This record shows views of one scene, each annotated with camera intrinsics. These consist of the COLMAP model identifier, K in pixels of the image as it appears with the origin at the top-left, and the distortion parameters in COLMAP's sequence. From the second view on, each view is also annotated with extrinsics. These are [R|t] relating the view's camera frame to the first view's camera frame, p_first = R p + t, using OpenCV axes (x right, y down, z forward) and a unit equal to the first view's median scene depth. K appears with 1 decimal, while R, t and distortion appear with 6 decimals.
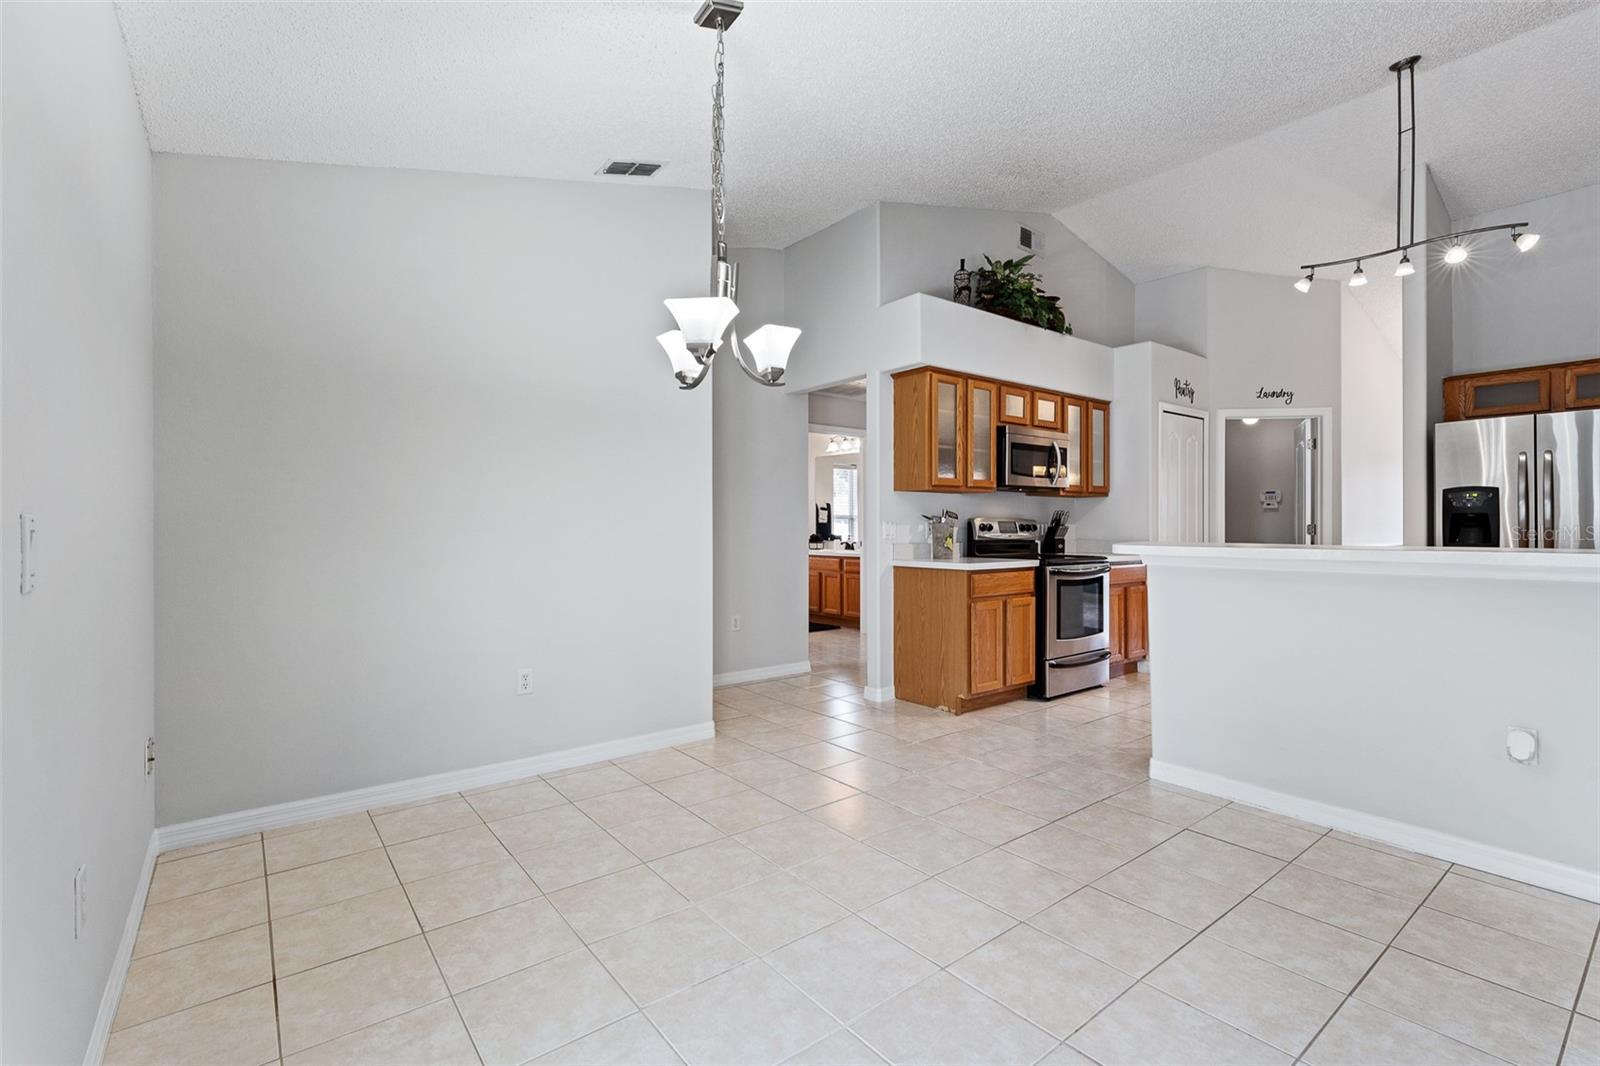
lens RADIAL K [[715.4, 0, 784.8], [0, 715.4, 533.9], [0, 0, 1]] dist [-0.011809, 0.002769]
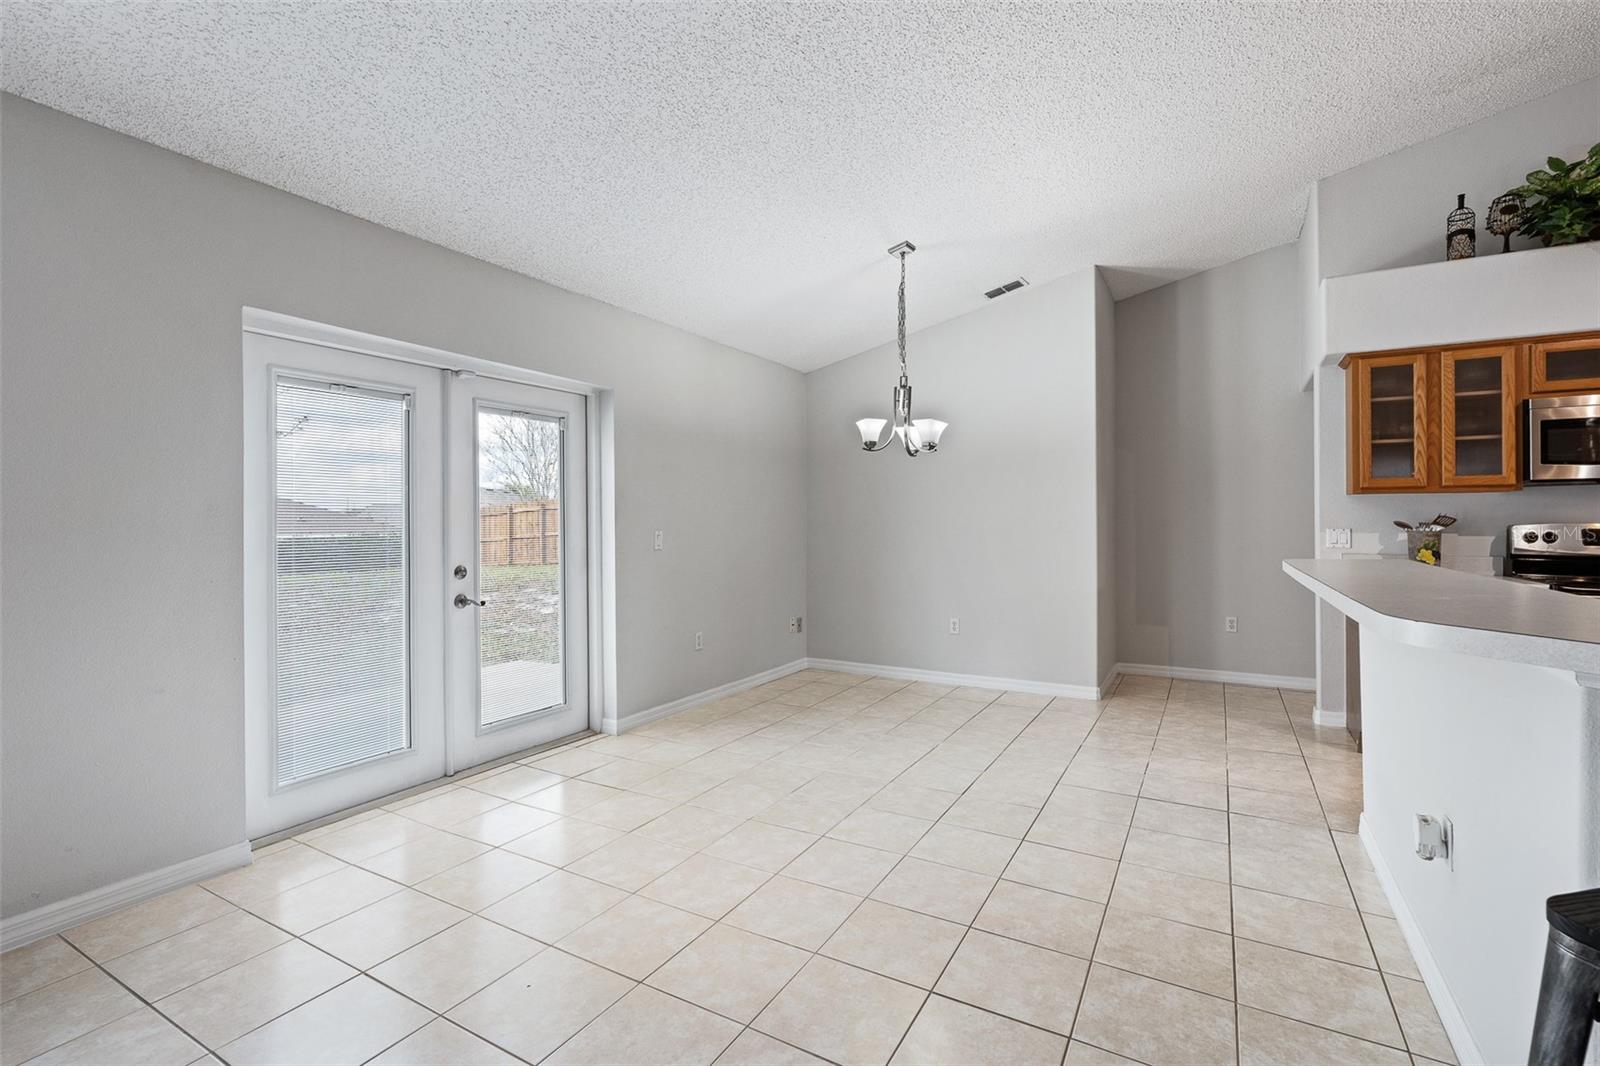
lens RADIAL K [[715.4, 0, 798.9], [0, 715.4, 522.9], [0, 0, 1]] dist [-0.011809, 0.002769]
pose [[0.380132, 0.001094, -0.924932, 0.731054], [-0.010892, 0.999935, -0.003293, -0.014089], [0.924868, 0.011326, 0.380119, 0.036578]]
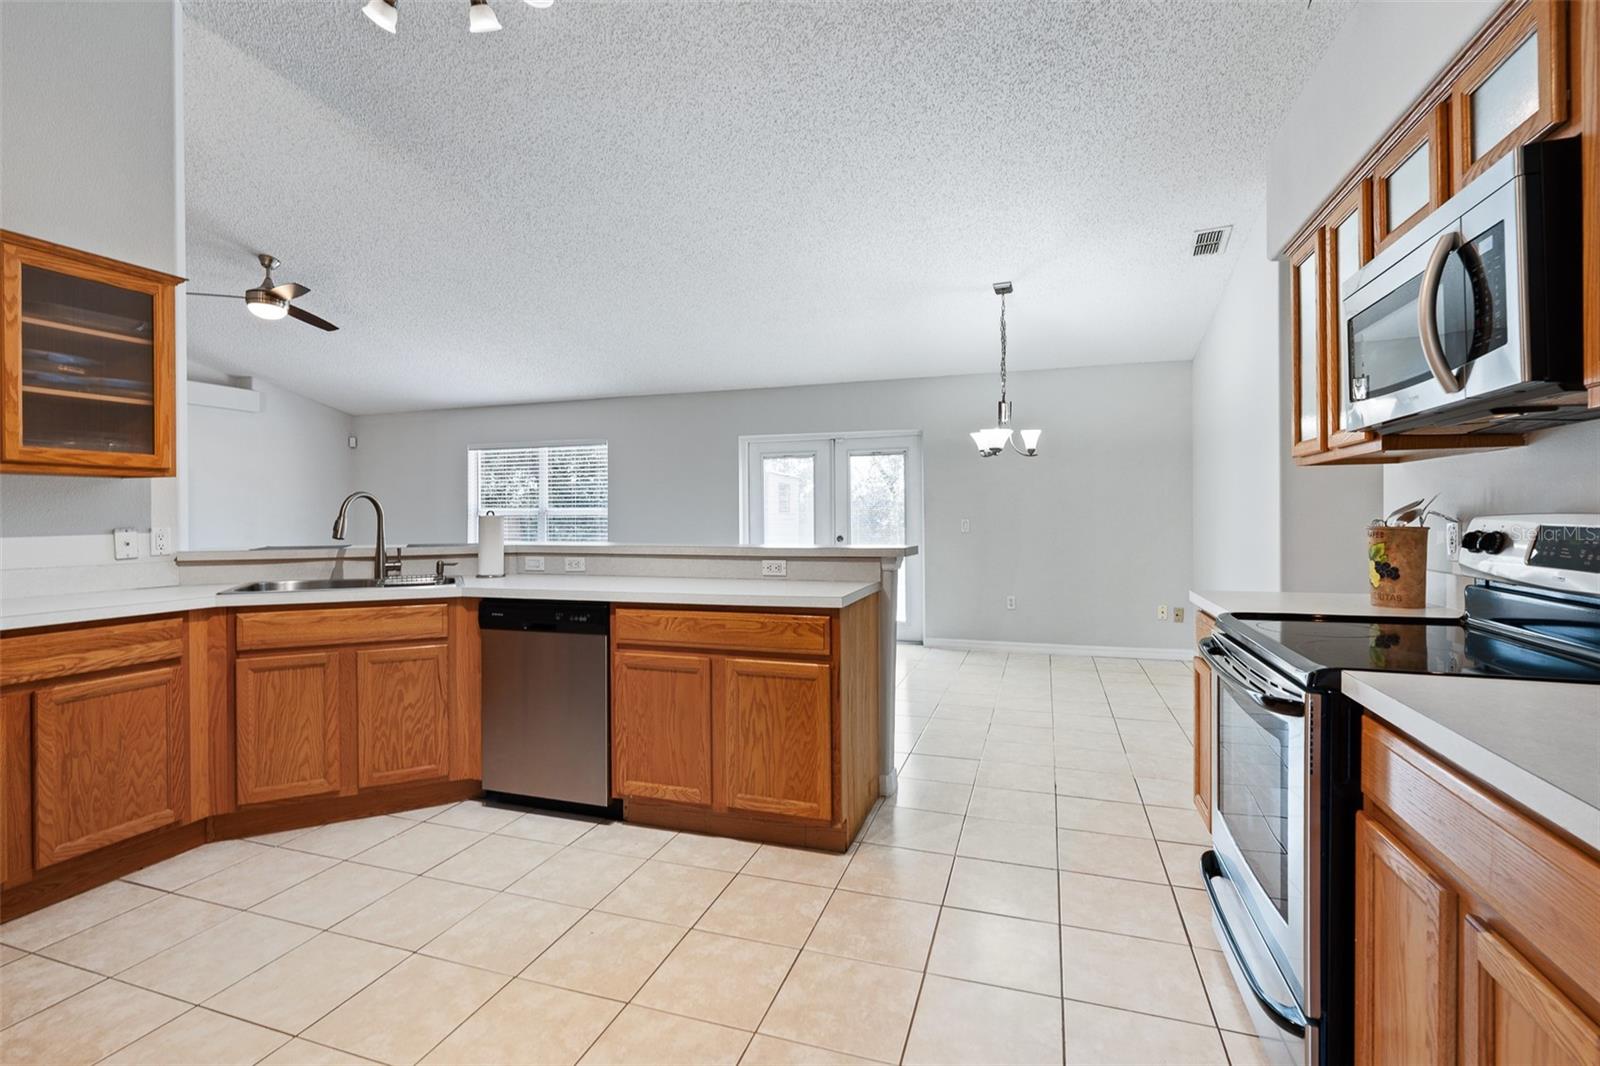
lens RADIAL K [[715.4, 0, 811.3], [0, 715.4, 524.4], [0, 0, 1]] dist [-0.011809, 0.002769]
pose [[-0.809674, 0.011806, -0.586761, 0.821309], [-0.001551, 0.999751, 0.022257, -0.027242], [0.586878, 0.018931, -0.809454, 1.196994]]
